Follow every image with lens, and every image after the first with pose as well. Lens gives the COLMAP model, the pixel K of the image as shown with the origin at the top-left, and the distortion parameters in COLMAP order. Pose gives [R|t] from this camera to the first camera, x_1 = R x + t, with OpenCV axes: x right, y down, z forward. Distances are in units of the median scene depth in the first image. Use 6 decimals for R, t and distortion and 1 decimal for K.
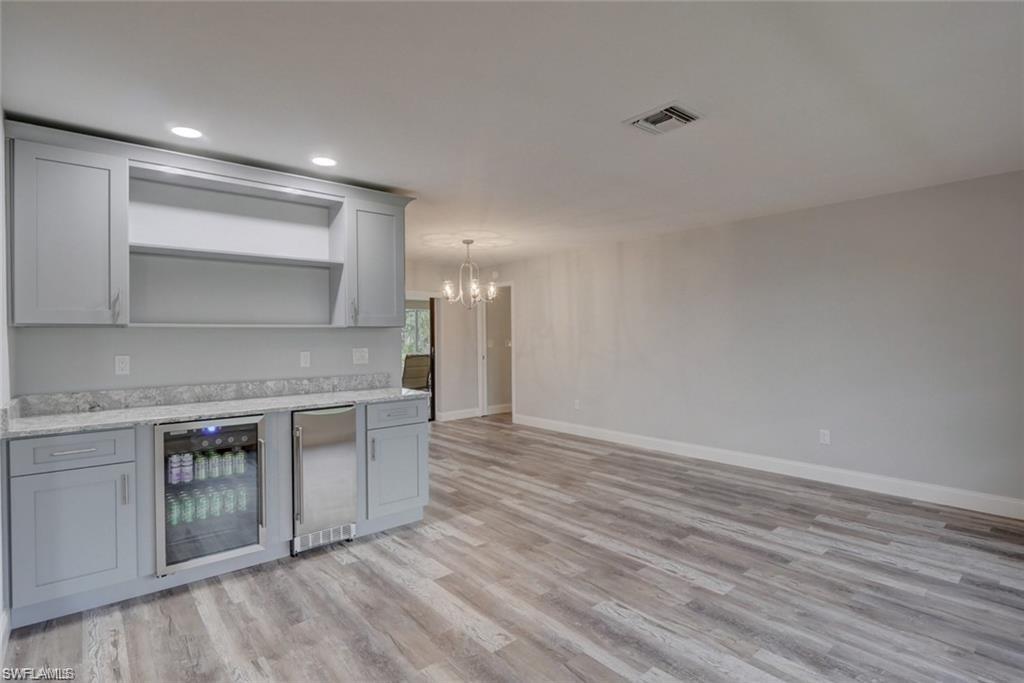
lens RADIAL K [[498.8, 0, 507.6], [0, 498.8, 338.7], [0, 0, 1]] dist [0.000350, -0.015624]
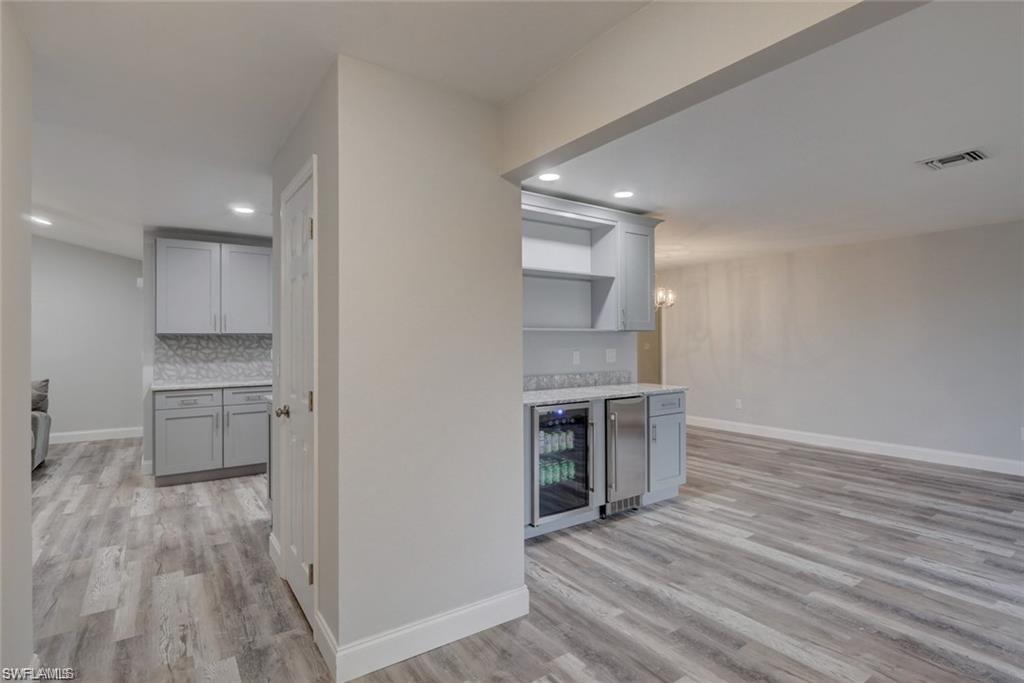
lens RADIAL K [[501.8, 0, 509.5], [0, 501.8, 337.9], [0, 0, 1]] dist [-0.013735, 0.000422]
pose [[0.995528, 0.004604, -0.094360, -0.522910], [-0.005380, 0.999954, -0.007965, 0.004969], [0.094319, 0.008437, 0.995506, -0.236452]]
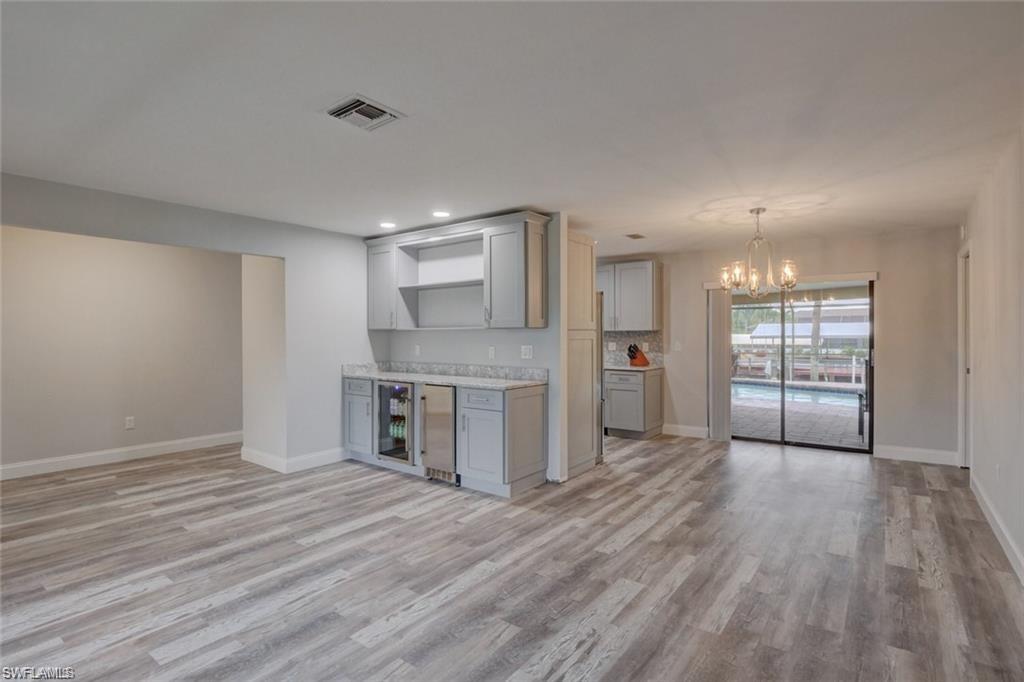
lens RADIAL K [[501.8, 0, 509.5], [0, 501.8, 337.4], [0, 0, 1]] dist [-0.013735, 0.000422]
pose [[0.218646, 0.012028, -0.975730, 1.074682], [-0.004199, 0.999926, 0.011385, -0.016659], [0.975795, 0.001607, 0.218680, 0.866525]]
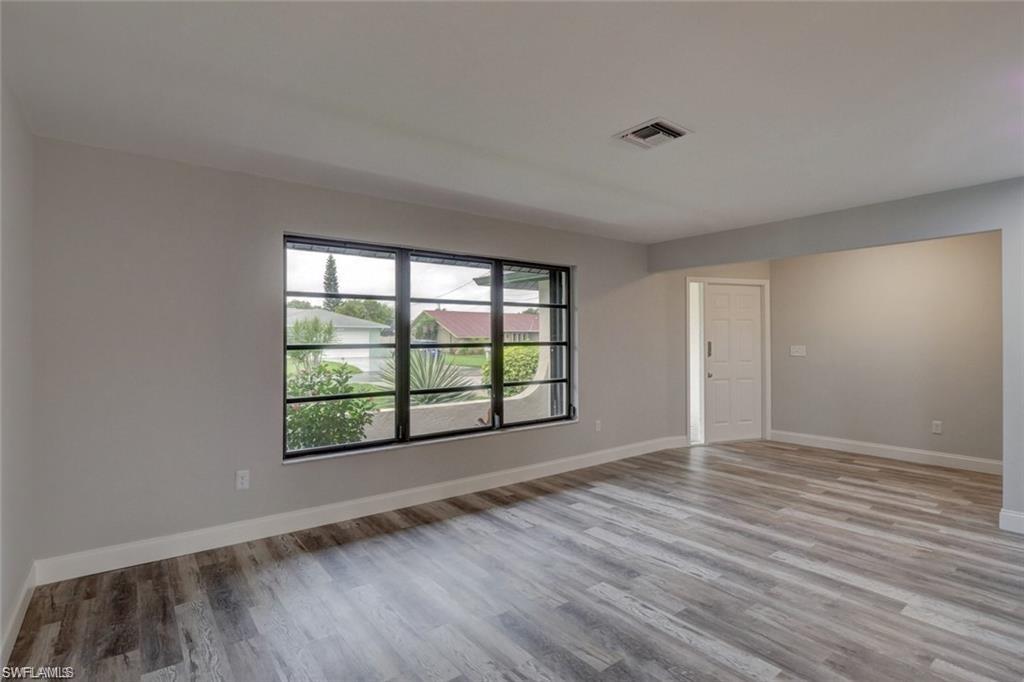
lens RADIAL K [[501.8, 0, 509.5], [0, 501.8, 337.4], [0, 0, 1]] dist [-0.013735, 0.000422]
pose [[-0.998834, 0.011991, 0.046771, 0.464501], [0.012101, 0.999925, 0.002079, -0.017882], [-0.046743, 0.002642, -0.998903, 1.679126]]
